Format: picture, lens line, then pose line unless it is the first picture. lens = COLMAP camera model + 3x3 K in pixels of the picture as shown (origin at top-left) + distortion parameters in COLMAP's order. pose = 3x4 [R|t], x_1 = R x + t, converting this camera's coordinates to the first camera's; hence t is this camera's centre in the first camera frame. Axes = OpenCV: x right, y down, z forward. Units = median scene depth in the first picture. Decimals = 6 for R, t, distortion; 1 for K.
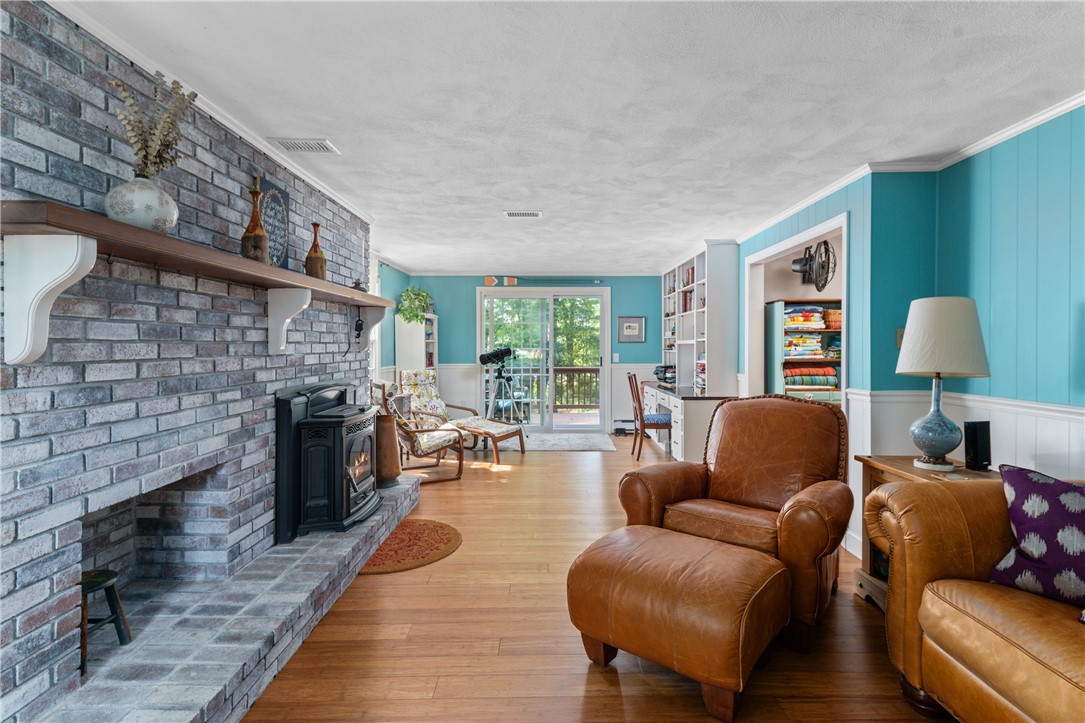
lens RADIAL K [[539.1, 0, 544.1], [0, 539.1, 350.0], [0, 0, 1]] dist [0.000163, -0.000019]
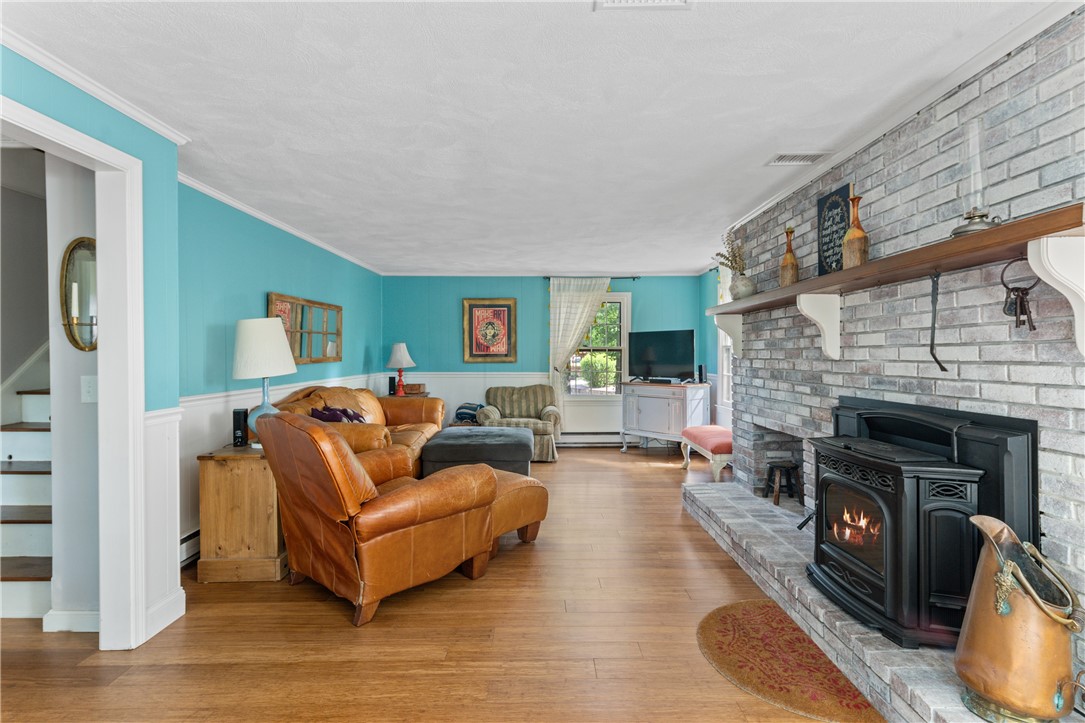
lens RADIAL K [[539.1, 0, 544.1], [0, 539.1, 350.0], [0, 0, 1]] dist [0.000163, -0.000019]
pose [[-0.999974, 0.001027, -0.007203, 0.059384], [0.001029, 0.999999, -0.000159, -0.011352], [0.007203, -0.000167, -0.999974, 2.339911]]
